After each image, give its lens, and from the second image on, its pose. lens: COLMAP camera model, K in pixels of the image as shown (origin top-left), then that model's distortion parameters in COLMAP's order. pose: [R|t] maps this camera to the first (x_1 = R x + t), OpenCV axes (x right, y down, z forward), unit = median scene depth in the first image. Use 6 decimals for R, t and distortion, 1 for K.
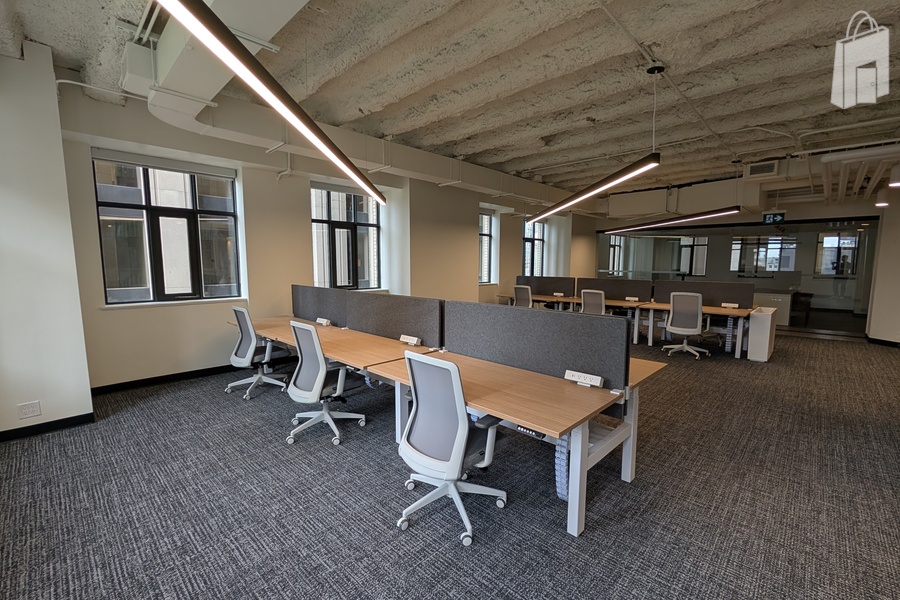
lens RADIAL K [[389.2, 0, 446.9], [0, 389.2, 303.5], [0, 0, 1]] dist [0.000739, 0.000875]
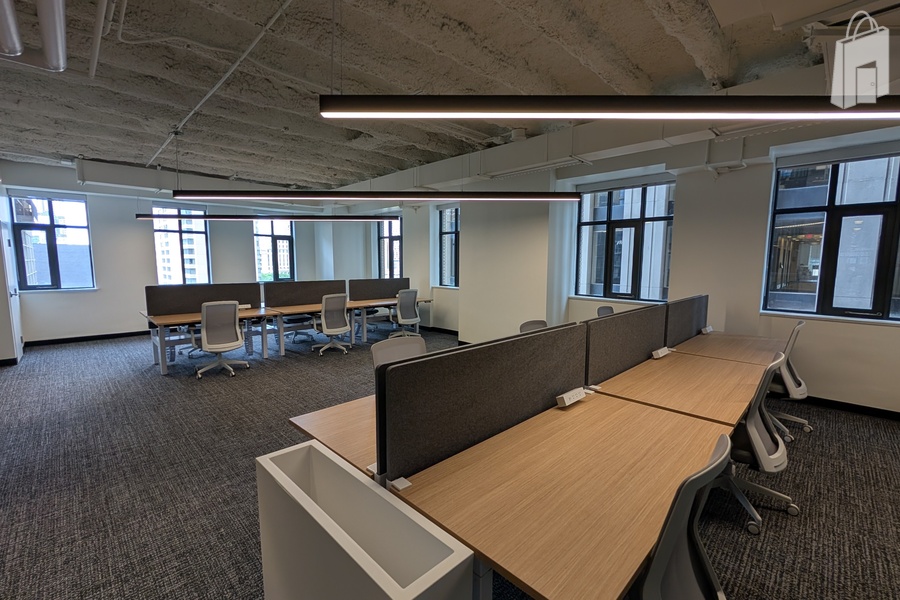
lens RADIAL K [[387.2, 0, 440.8], [0, 387.2, 301.5], [0, 0, 1]] dist [-0.000844, -0.000326]
pose [[-0.033773, 0.093836, -0.995015, 0.735440], [-0.118529, 0.988180, 0.097215, -0.079159], [0.992376, 0.121221, -0.022252, 0.758540]]
